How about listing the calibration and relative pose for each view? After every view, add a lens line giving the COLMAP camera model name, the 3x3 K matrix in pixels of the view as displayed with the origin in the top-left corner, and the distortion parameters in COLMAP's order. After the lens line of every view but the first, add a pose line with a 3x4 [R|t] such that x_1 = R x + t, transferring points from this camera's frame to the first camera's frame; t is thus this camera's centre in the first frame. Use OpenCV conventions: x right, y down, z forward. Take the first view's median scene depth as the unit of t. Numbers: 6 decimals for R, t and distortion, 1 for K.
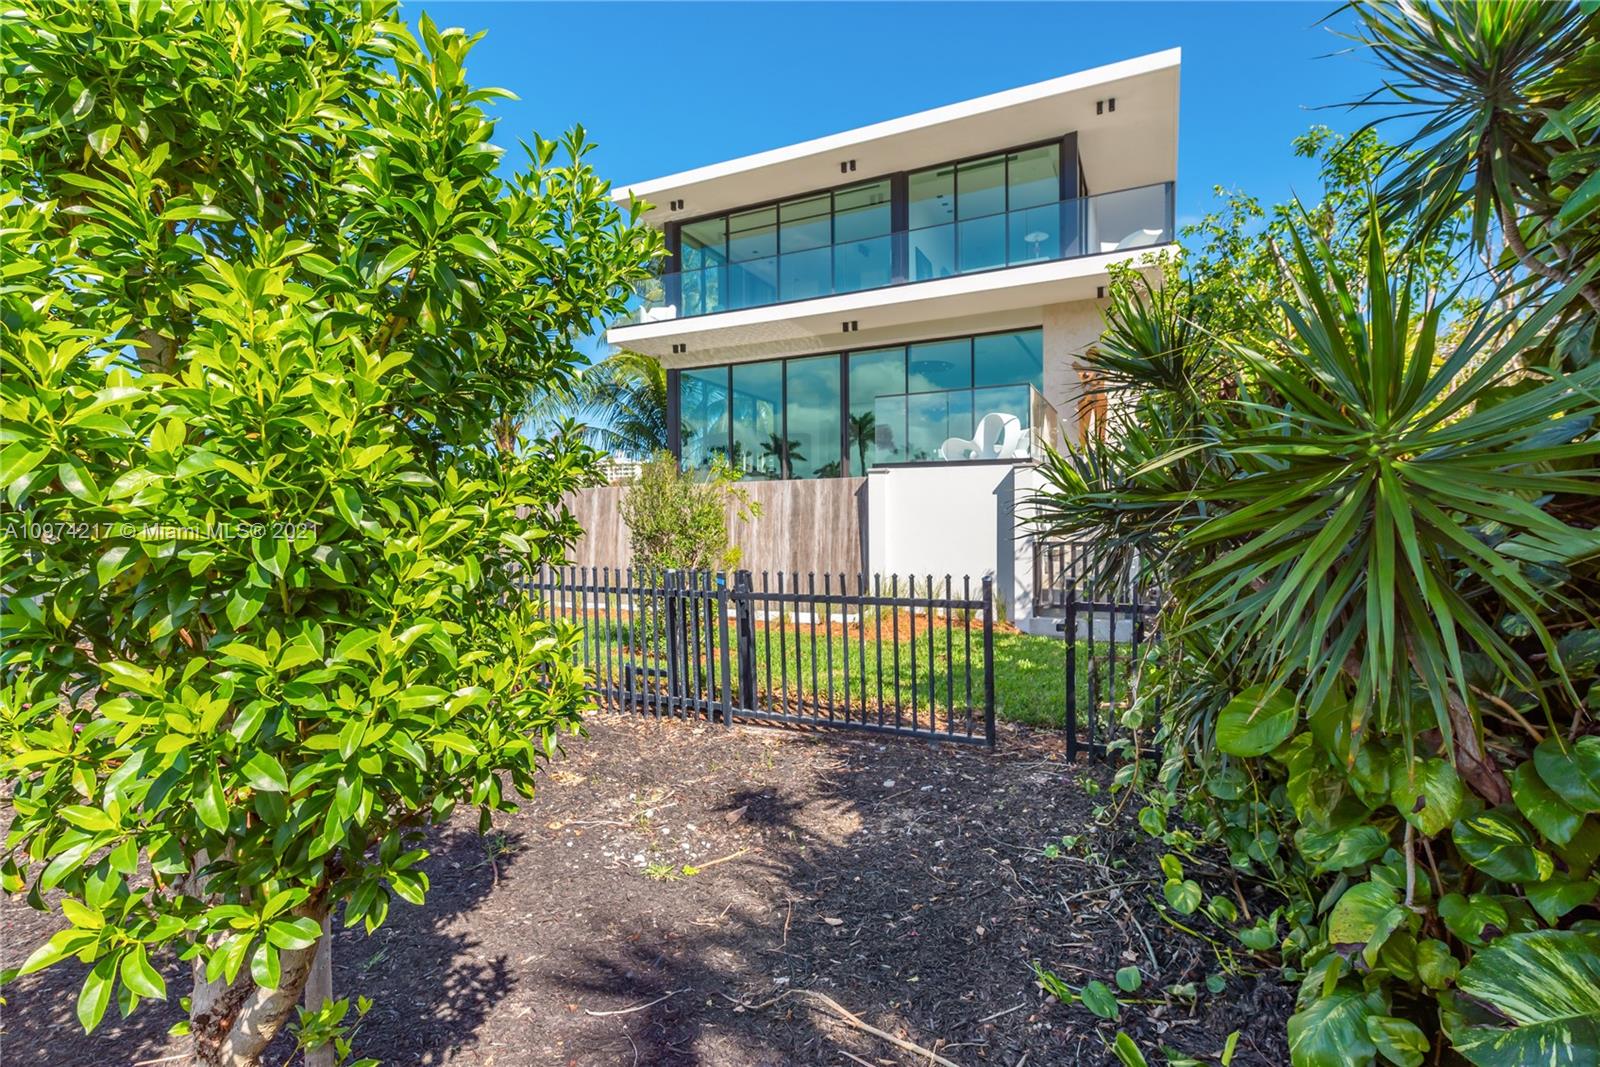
lens RADIAL K [[780.0, 0, 800.0], [0, 780.0, 533.5], [0, 0, 1]] dist [-0.000144, -0.000005]
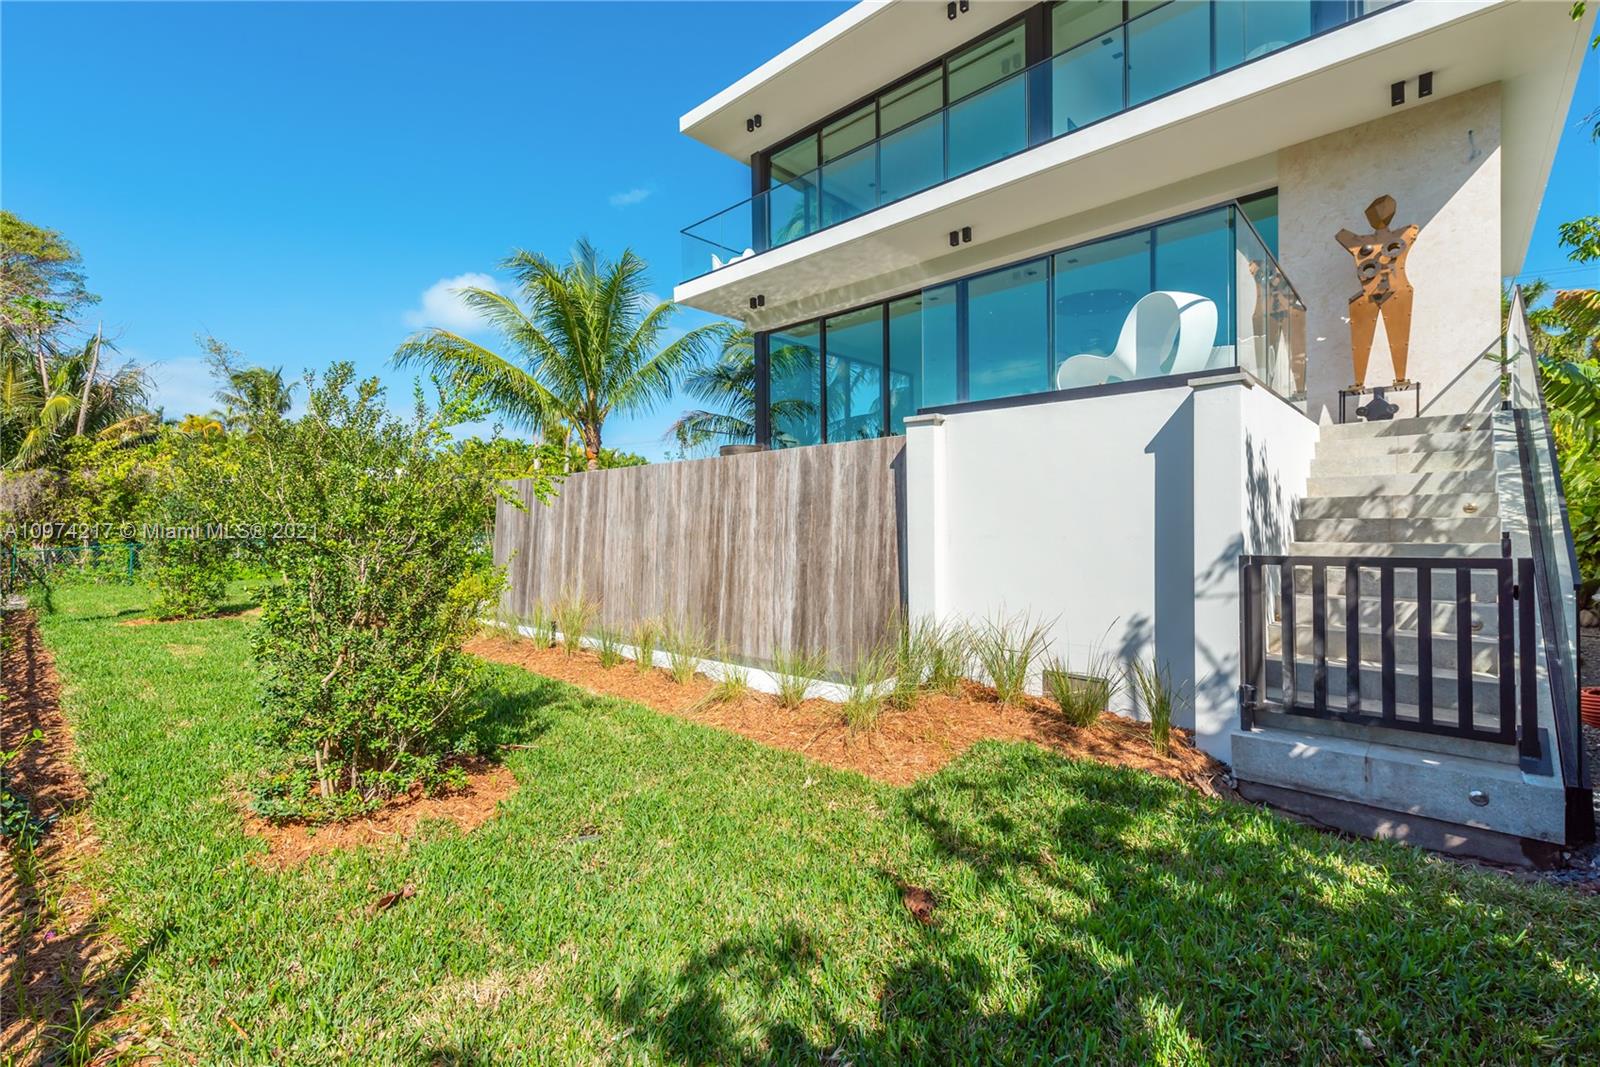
lens RADIAL K [[711.7, 0, 800.0], [0, 711.7, 533.5], [0, 0, 1]] dist [0.000714, 0.000146]
pose [[0.956322, 0.002286, -0.292306, 0.157039], [-0.001003, 0.999989, 0.004539, -0.003331], [0.292314, -0.004047, 0.956314, 0.479913]]
